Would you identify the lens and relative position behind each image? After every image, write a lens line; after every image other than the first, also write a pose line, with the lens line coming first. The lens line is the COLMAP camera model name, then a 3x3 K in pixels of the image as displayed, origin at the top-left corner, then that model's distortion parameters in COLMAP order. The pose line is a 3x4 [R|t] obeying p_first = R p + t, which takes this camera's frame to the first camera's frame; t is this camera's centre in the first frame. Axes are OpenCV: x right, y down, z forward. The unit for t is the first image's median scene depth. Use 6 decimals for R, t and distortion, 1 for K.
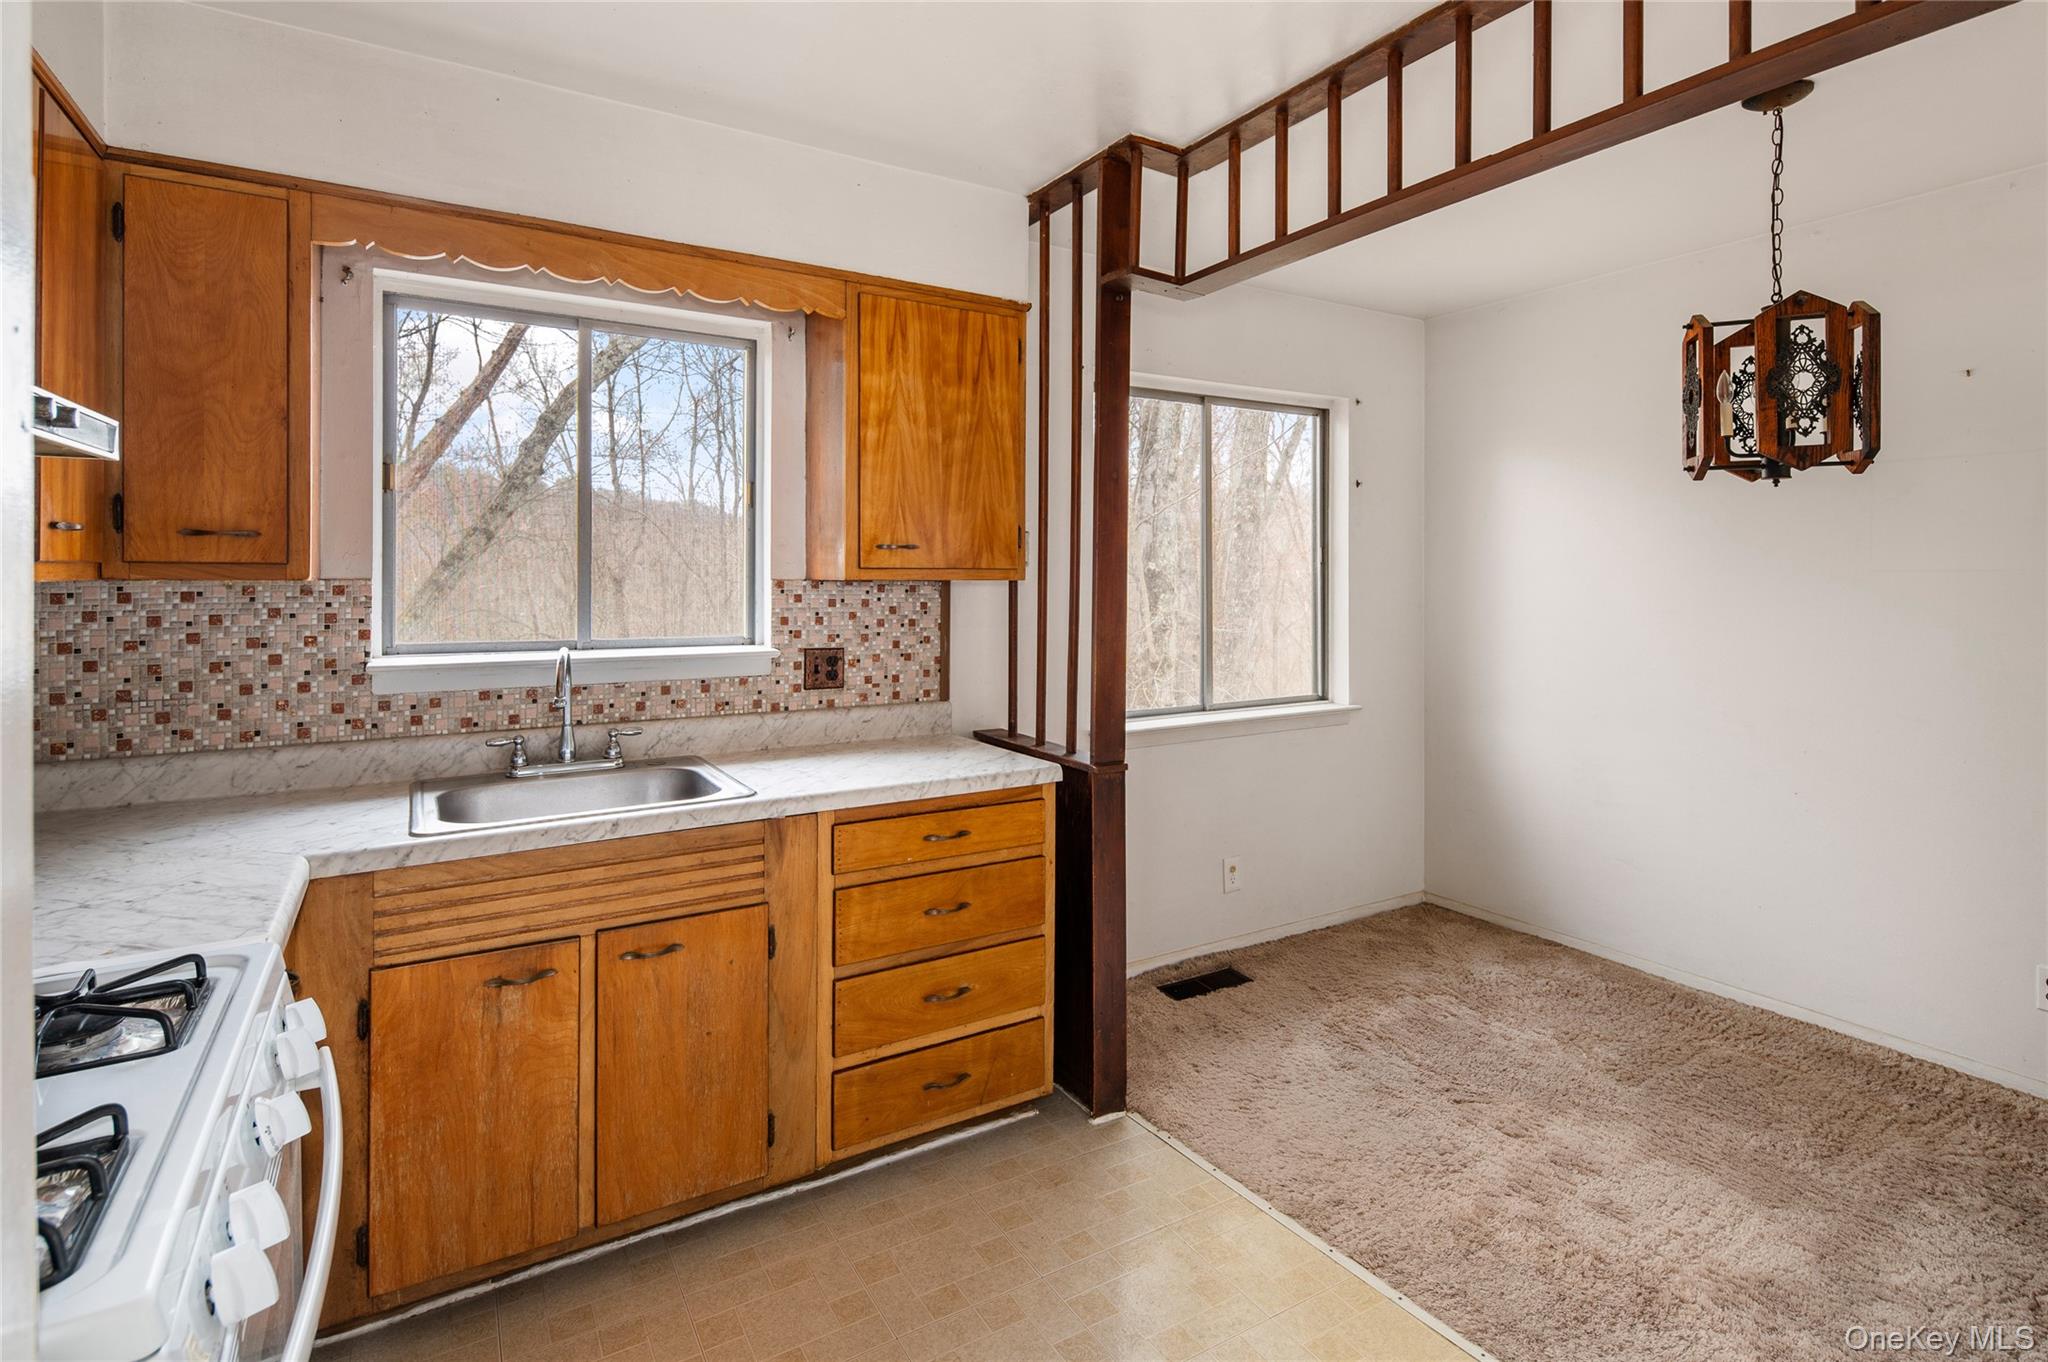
lens RADIAL K [[994.2, 0, 1022.8], [0, 994.2, 589.2], [0, 0, 1]] dist [0.000664, -0.000419]
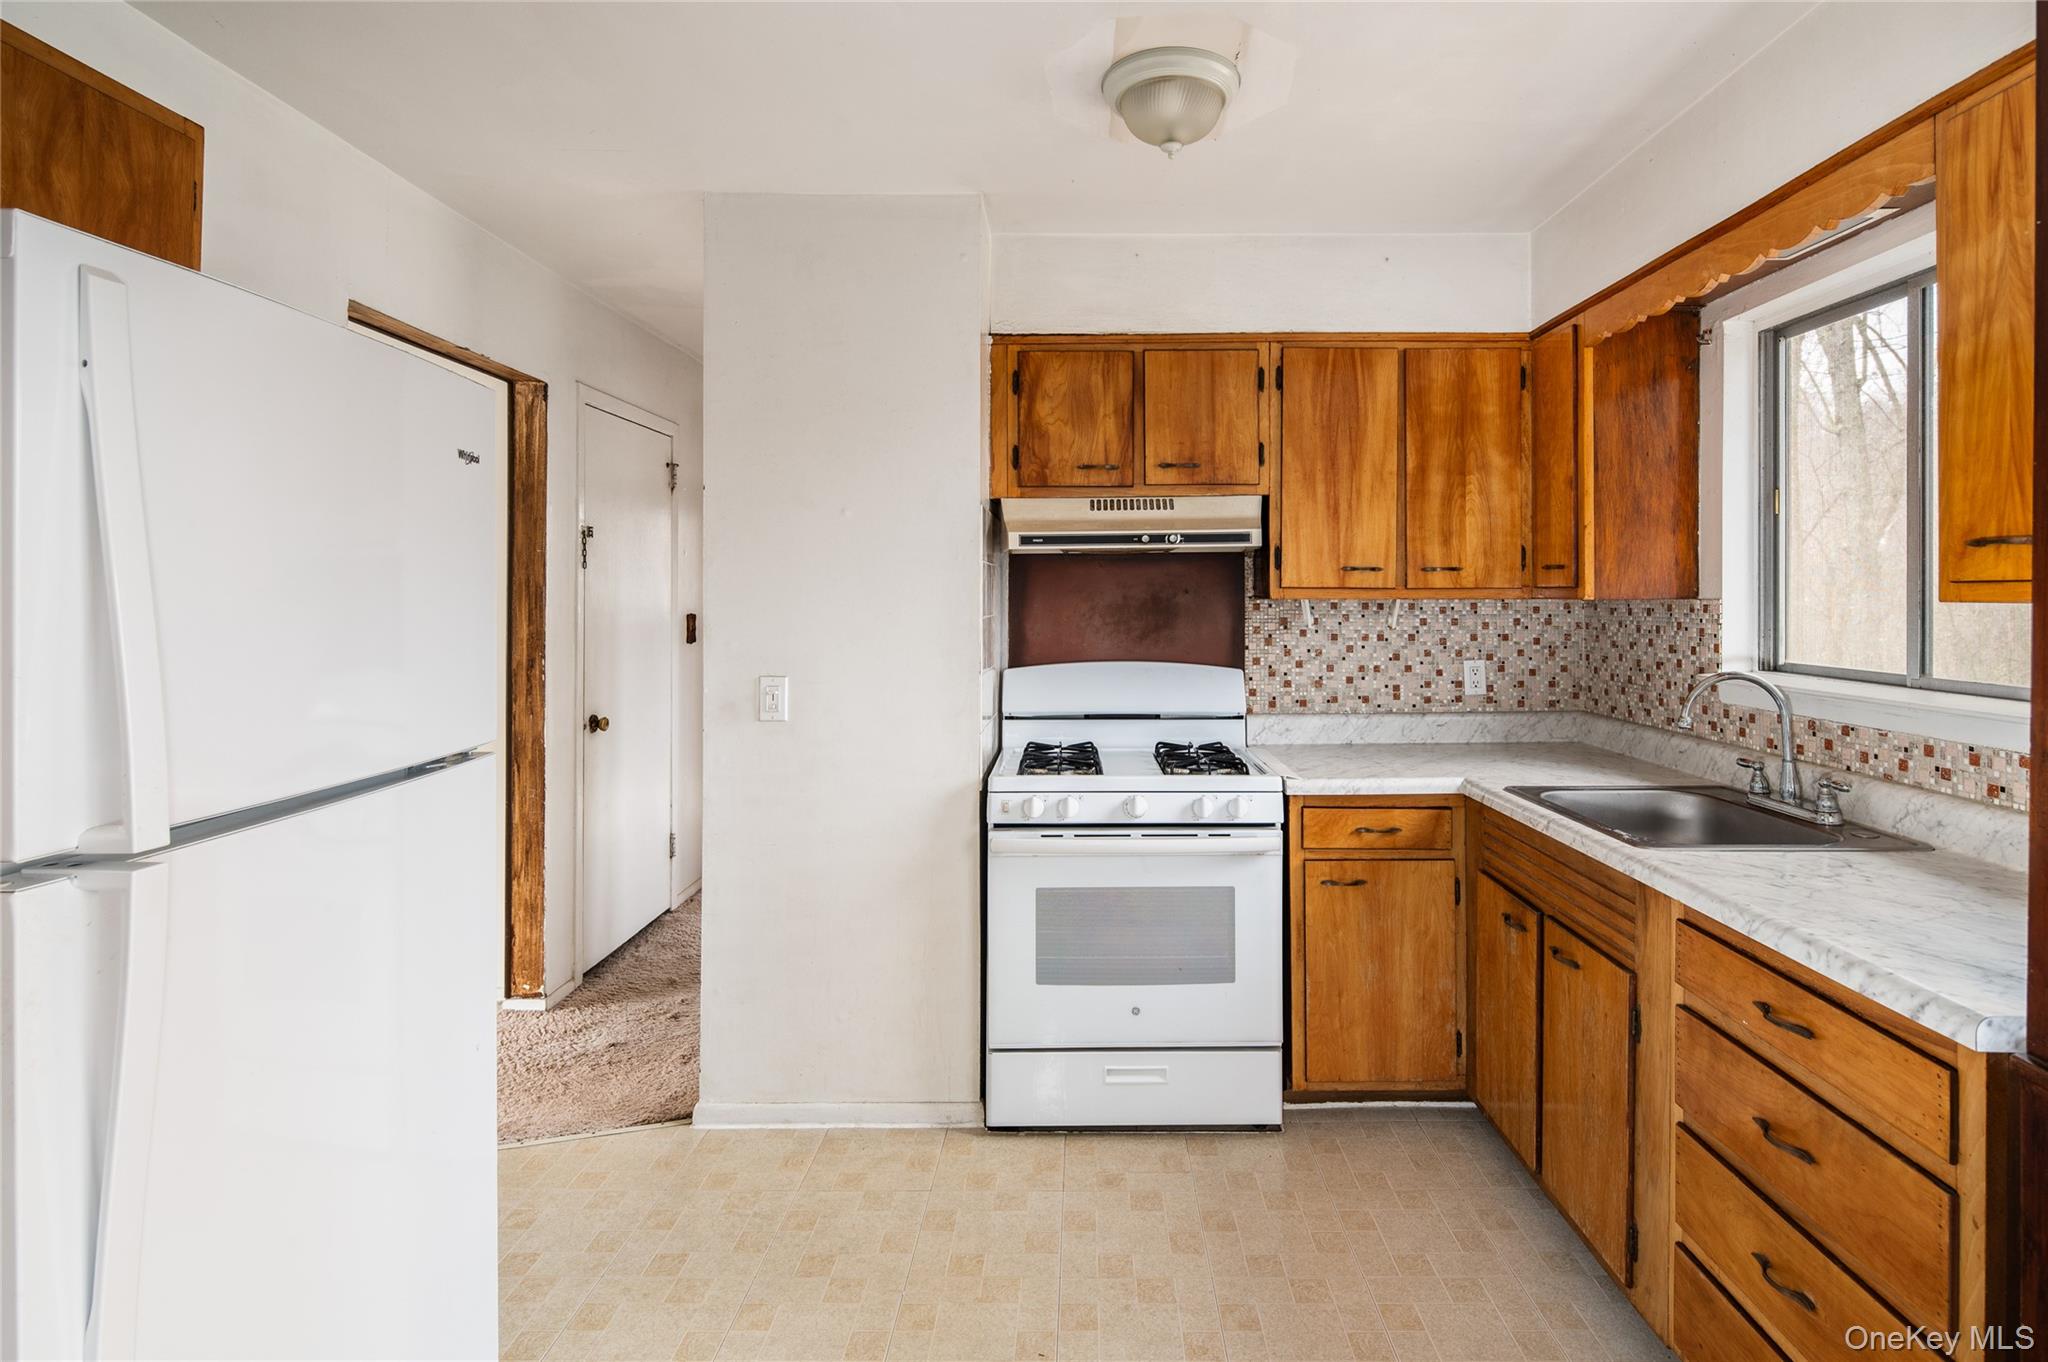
lens RADIAL K [[1022.6, 0, 1090.8], [0, 1022.6, 588.6], [0, 0, 1]] dist [0.004294, -0.002435]
pose [[-0.506896, -0.008028, -0.861970, 0.633479], [-0.012336, 0.999922, -0.002058, -0.009852], [0.861919, 0.009590, -0.506956, 0.876997]]
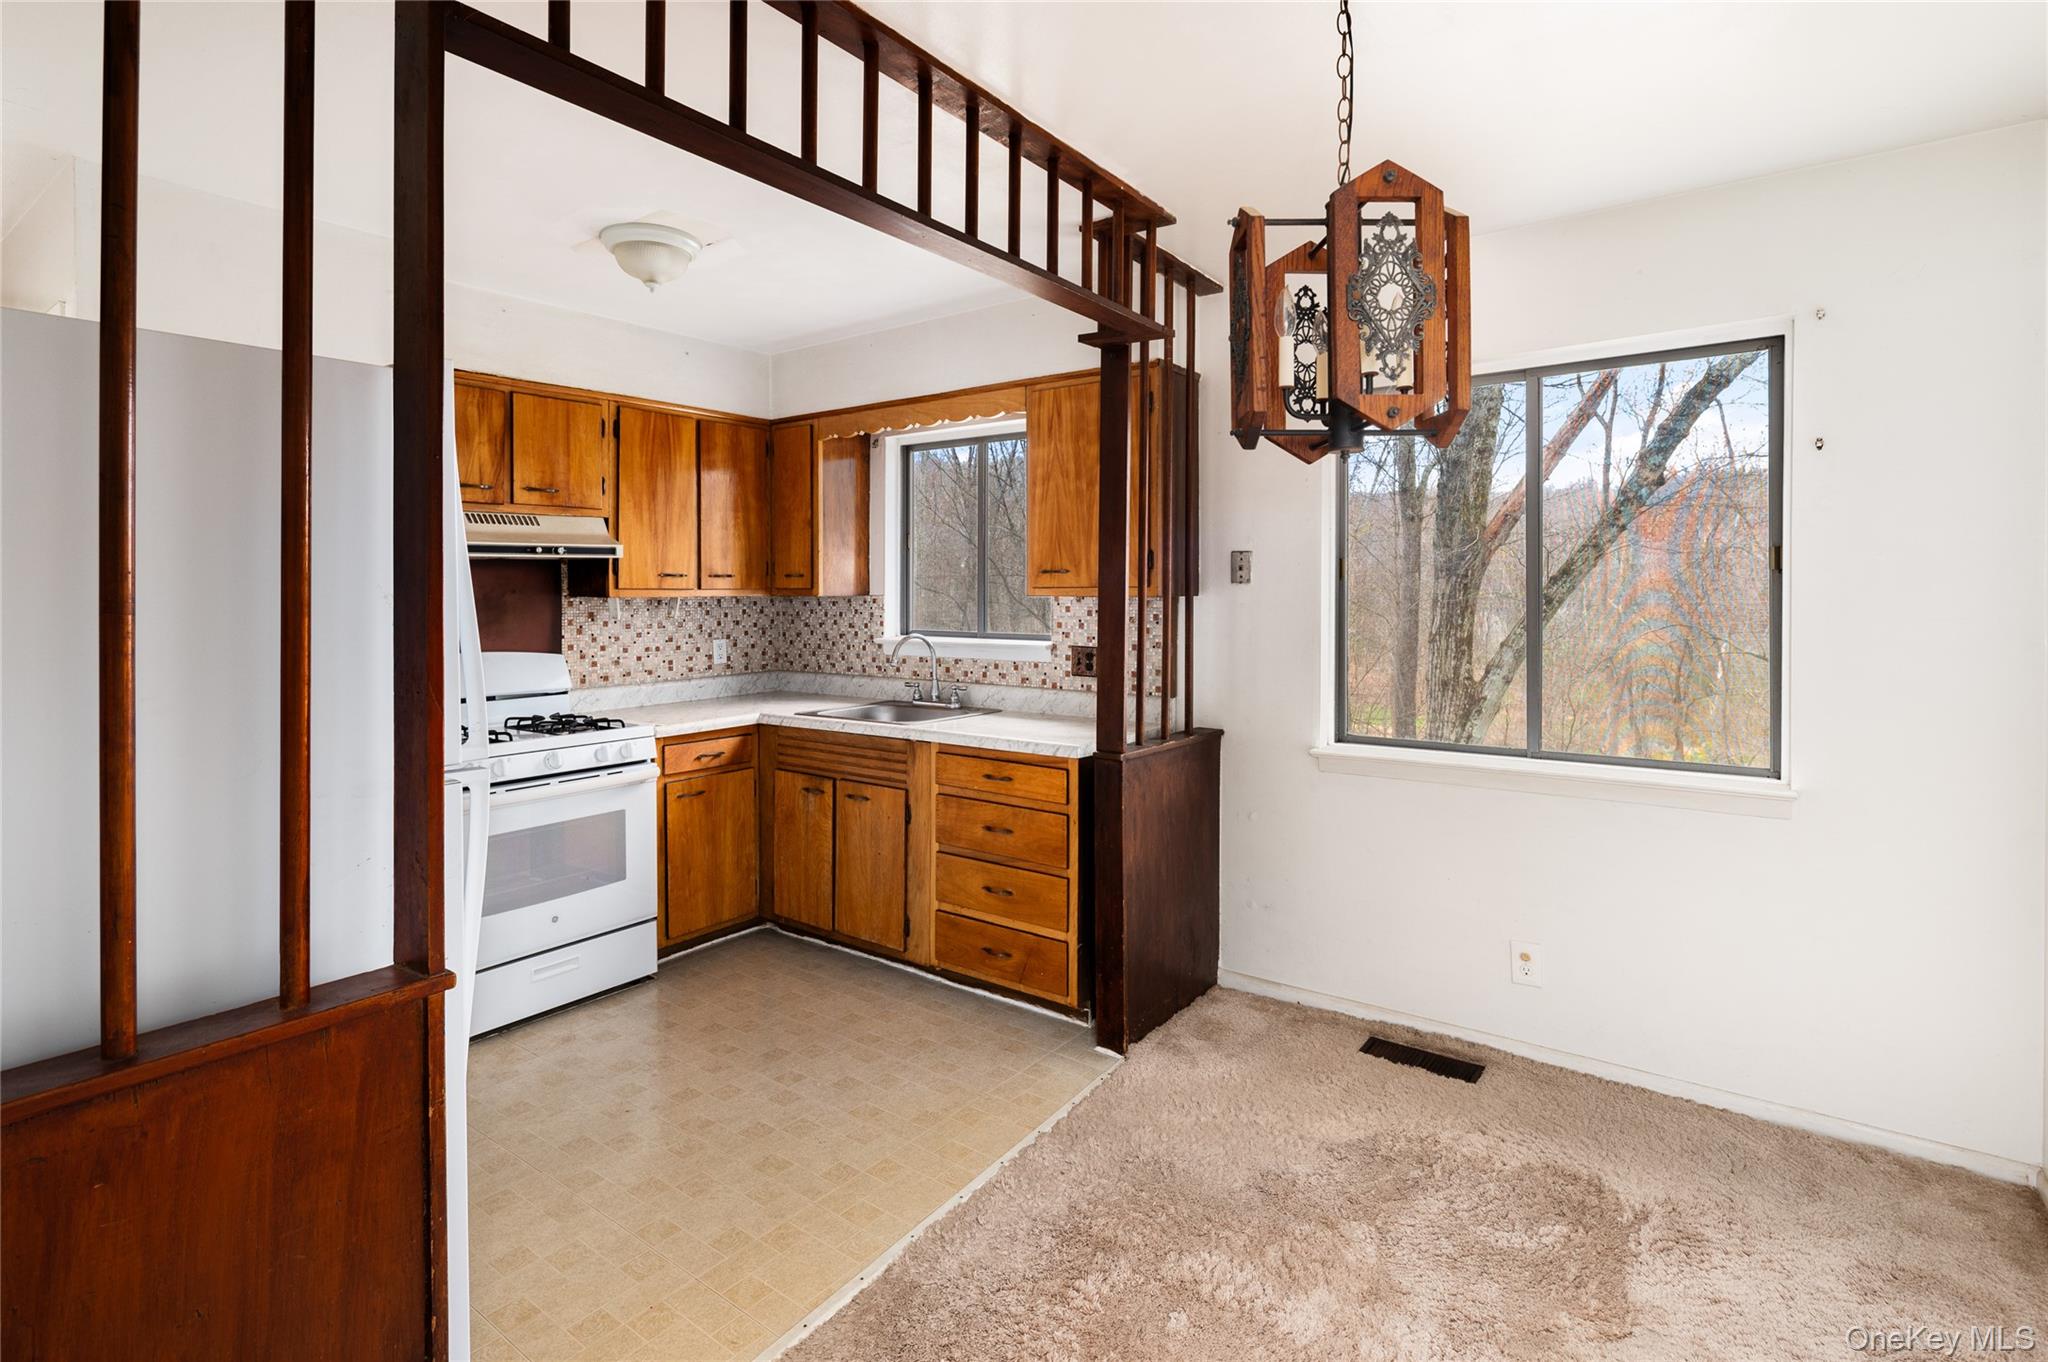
lens RADIAL K [[992.4, 0, 1029.7], [0, 992.4, 600.3], [0, 0, 1]] dist [0.000274, -0.000078]
pose [[0.381224, 0.005246, -0.924468, 1.145940], [-0.007463, 0.999969, 0.002596, -0.006984], [0.924453, 0.005910, 0.381251, 0.466382]]
